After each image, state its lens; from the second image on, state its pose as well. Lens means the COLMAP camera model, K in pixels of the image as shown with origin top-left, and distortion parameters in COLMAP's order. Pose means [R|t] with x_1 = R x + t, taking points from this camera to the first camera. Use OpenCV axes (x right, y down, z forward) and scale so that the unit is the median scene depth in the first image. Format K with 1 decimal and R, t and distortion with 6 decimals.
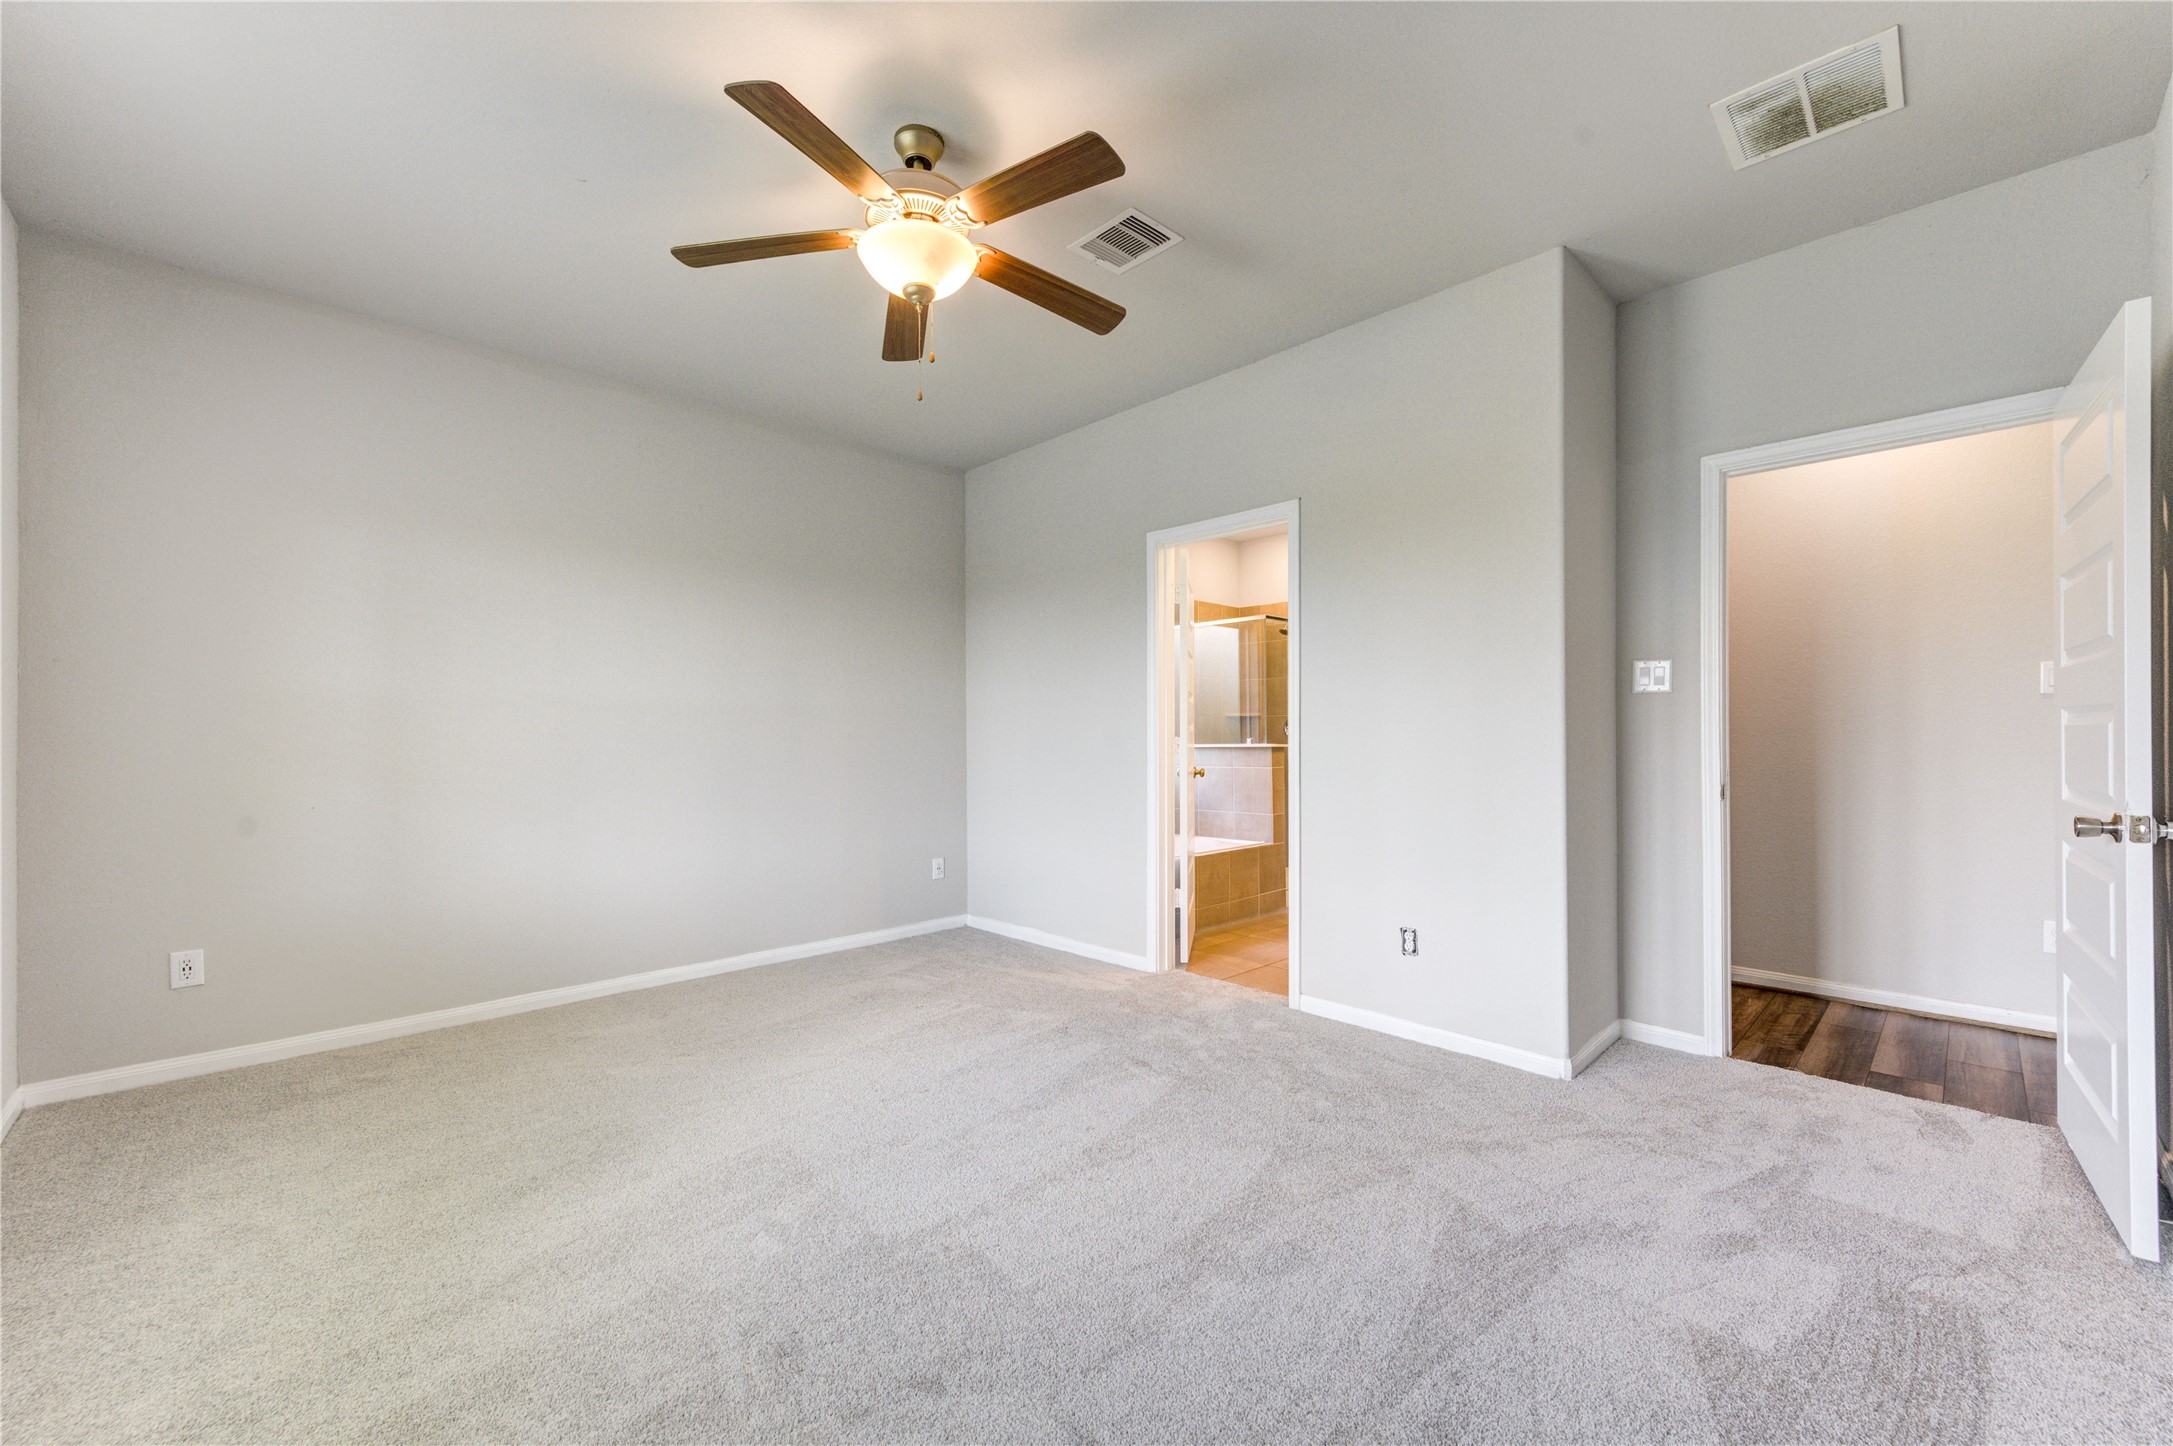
lens RADIAL K [[848.2, 0, 1086.5], [0, 848.2, 723.0], [0, 0, 1]] dist [-0.001451, 0.000363]
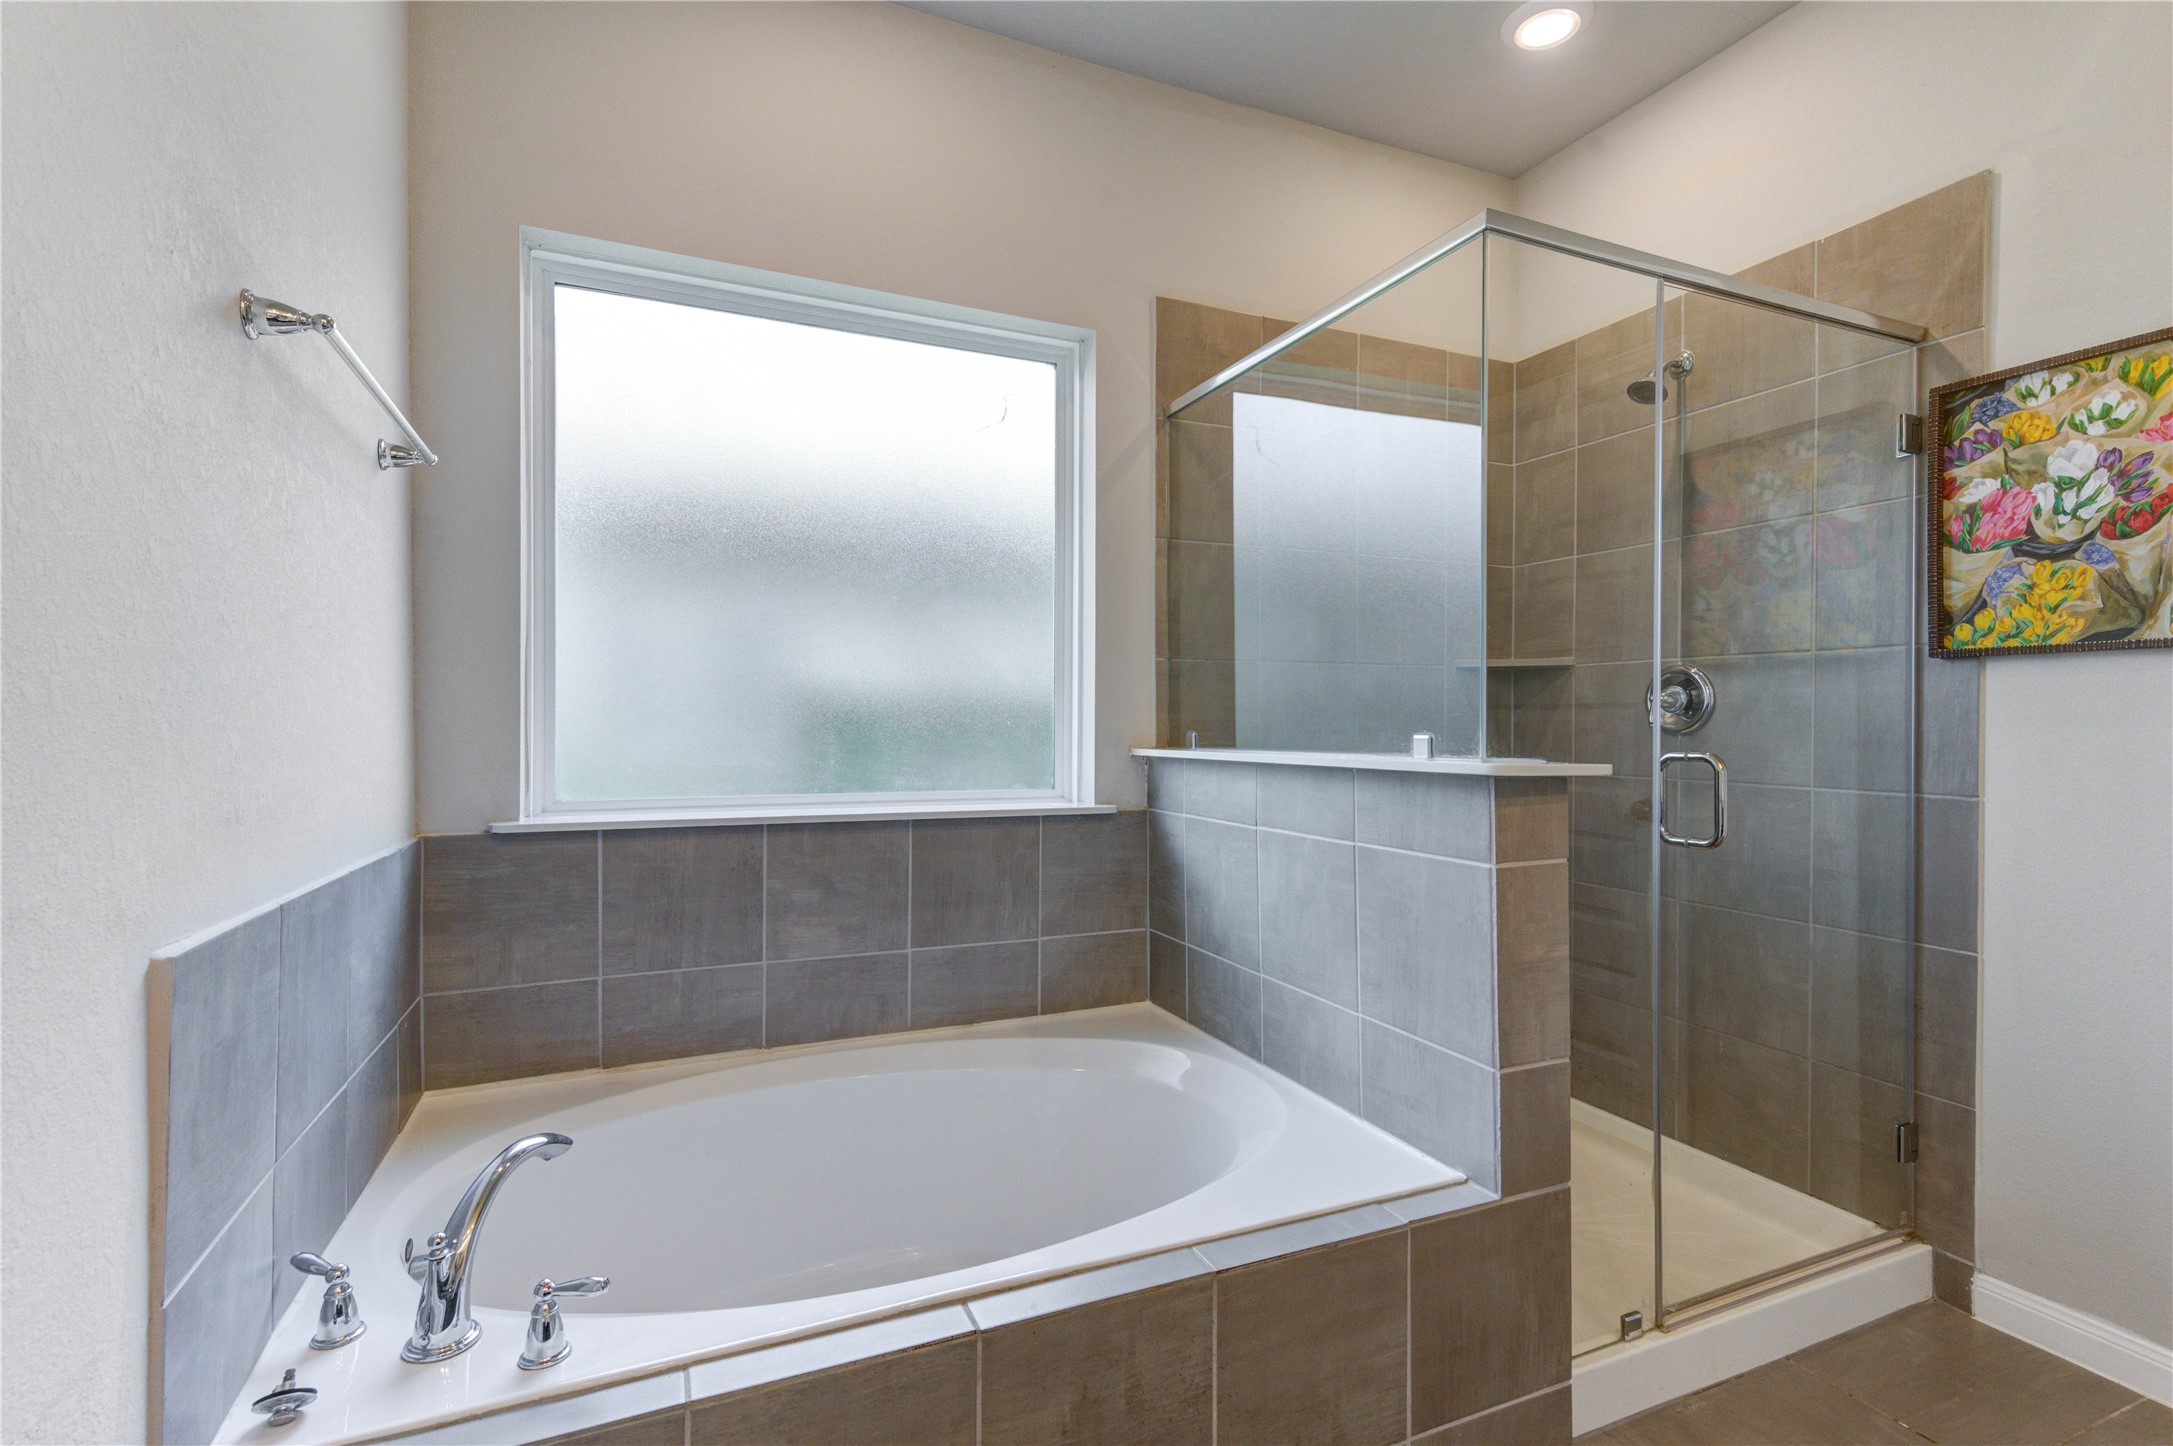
lens RADIAL K [[968.3, 0, 1075.8], [0, 968.3, 732.8], [0, 0, 1]] dist [0.003270, 0.000087]
pose [[0.940146, 0.001594, -0.340769, 0.191721], [0.009360, 0.999491, 0.030499, 0.007285], [0.340644, -0.031863, 0.939652, 0.681556]]
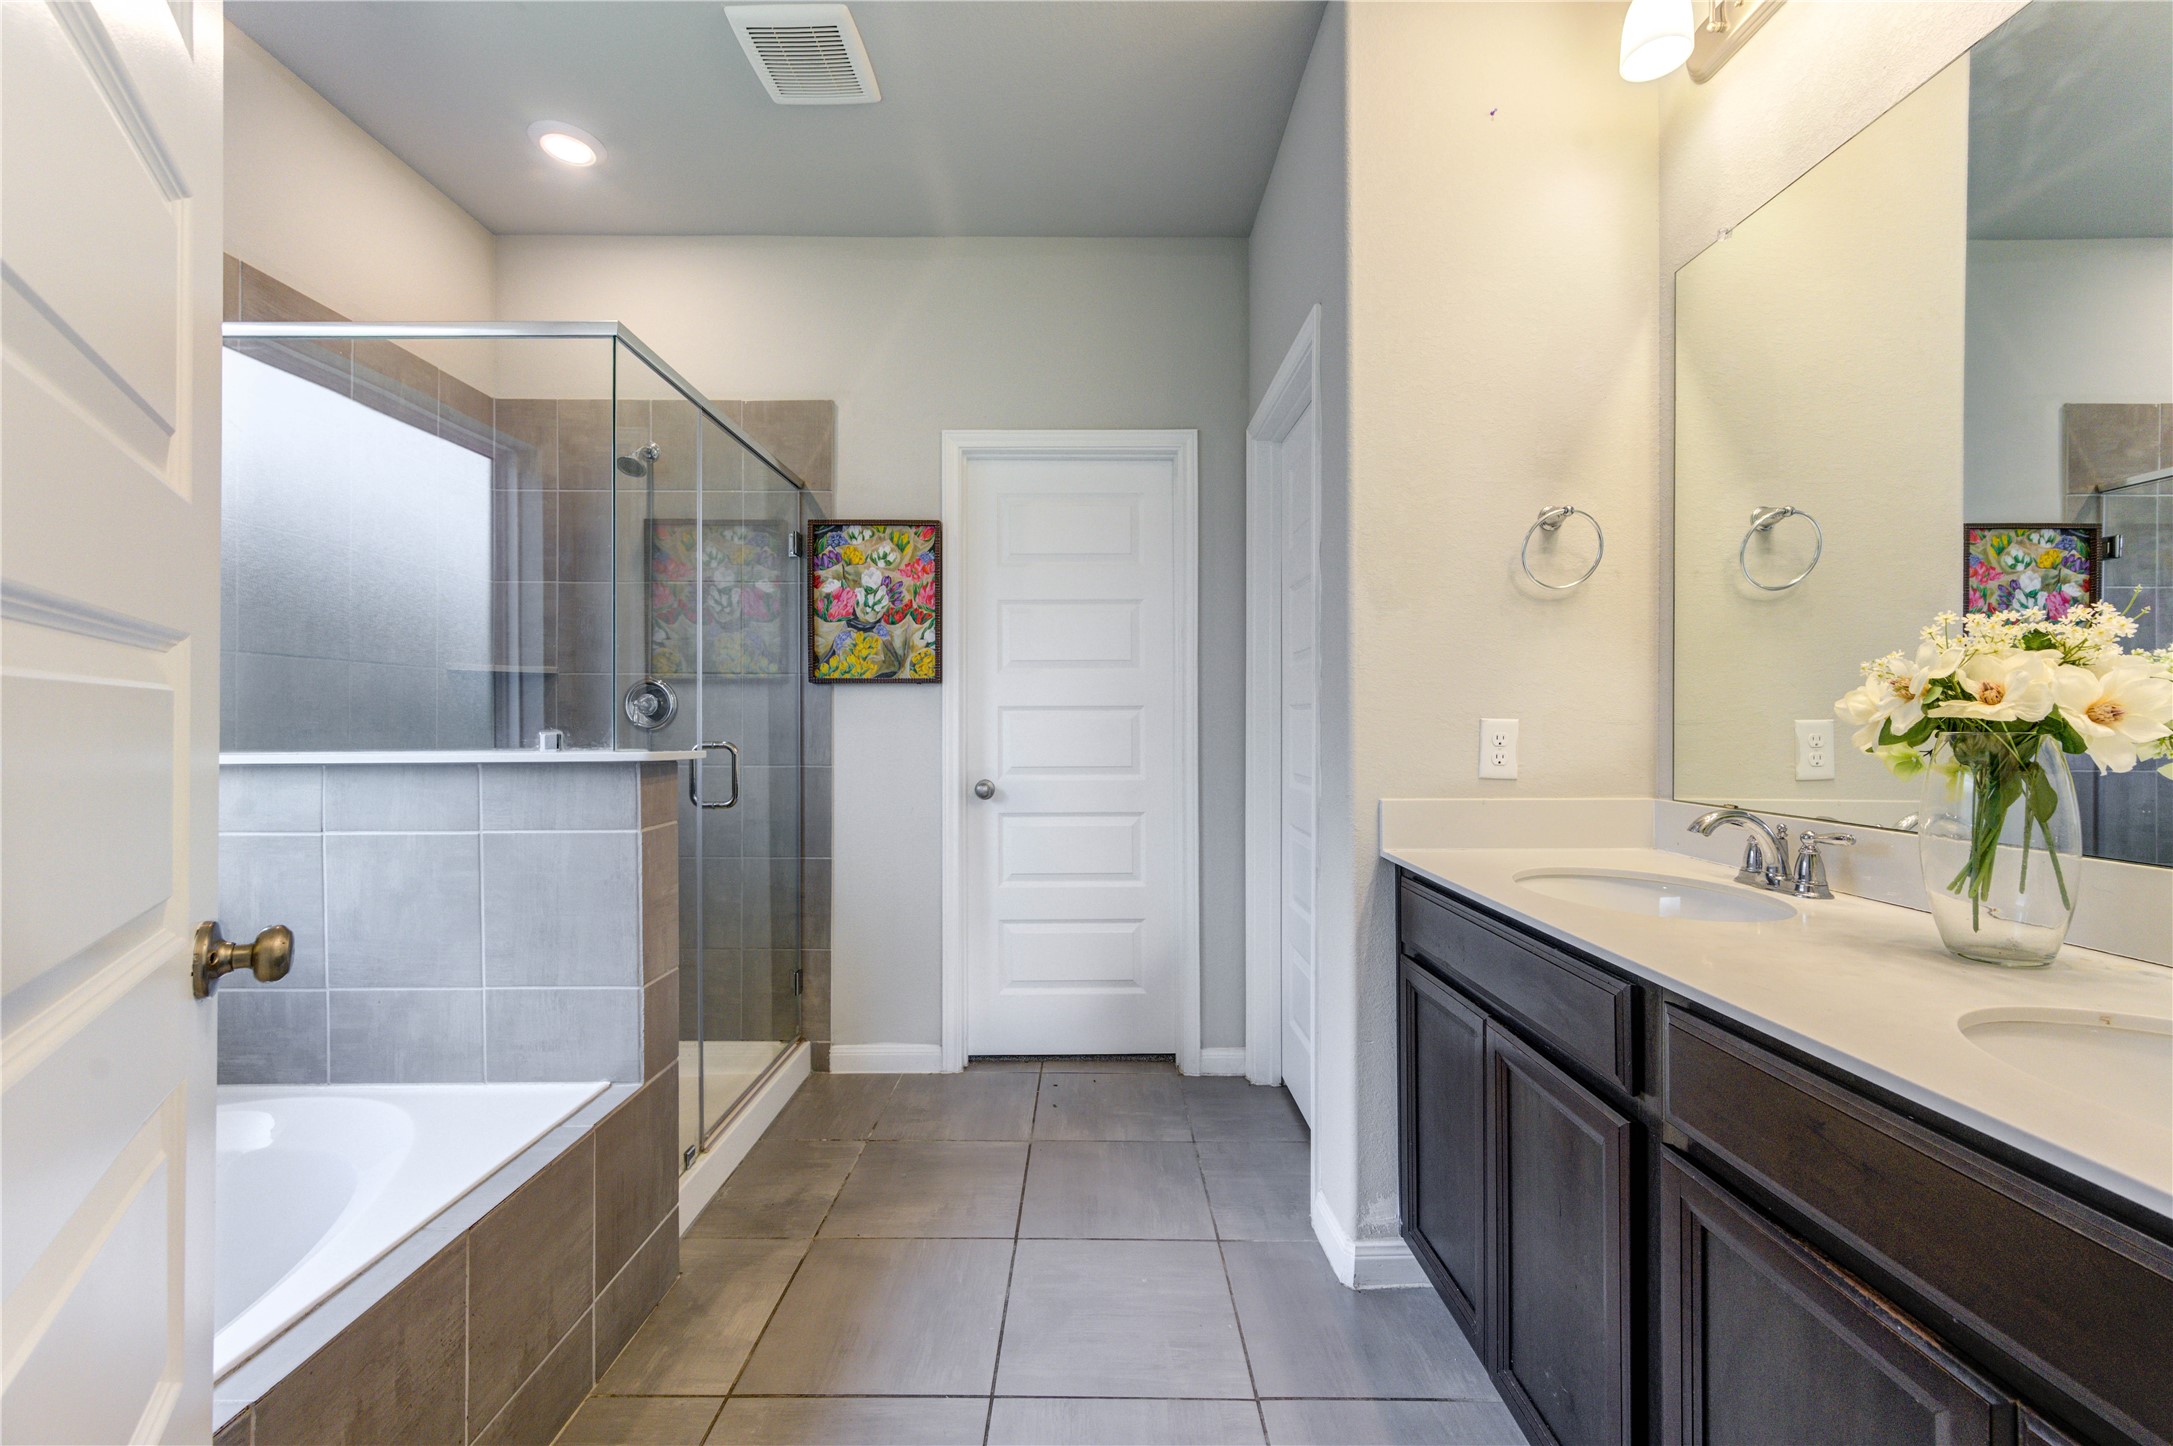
lens RADIAL K [[848.2, 0, 1086.5], [0, 848.2, 723.0], [0, 0, 1]] dist [-0.001451, 0.000363]
pose [[0.692046, -0.004605, 0.721839, 0.106316], [-0.012129, 0.999764, 0.018007, 0.006824], [-0.721752, -0.021217, 0.691827, 0.645925]]
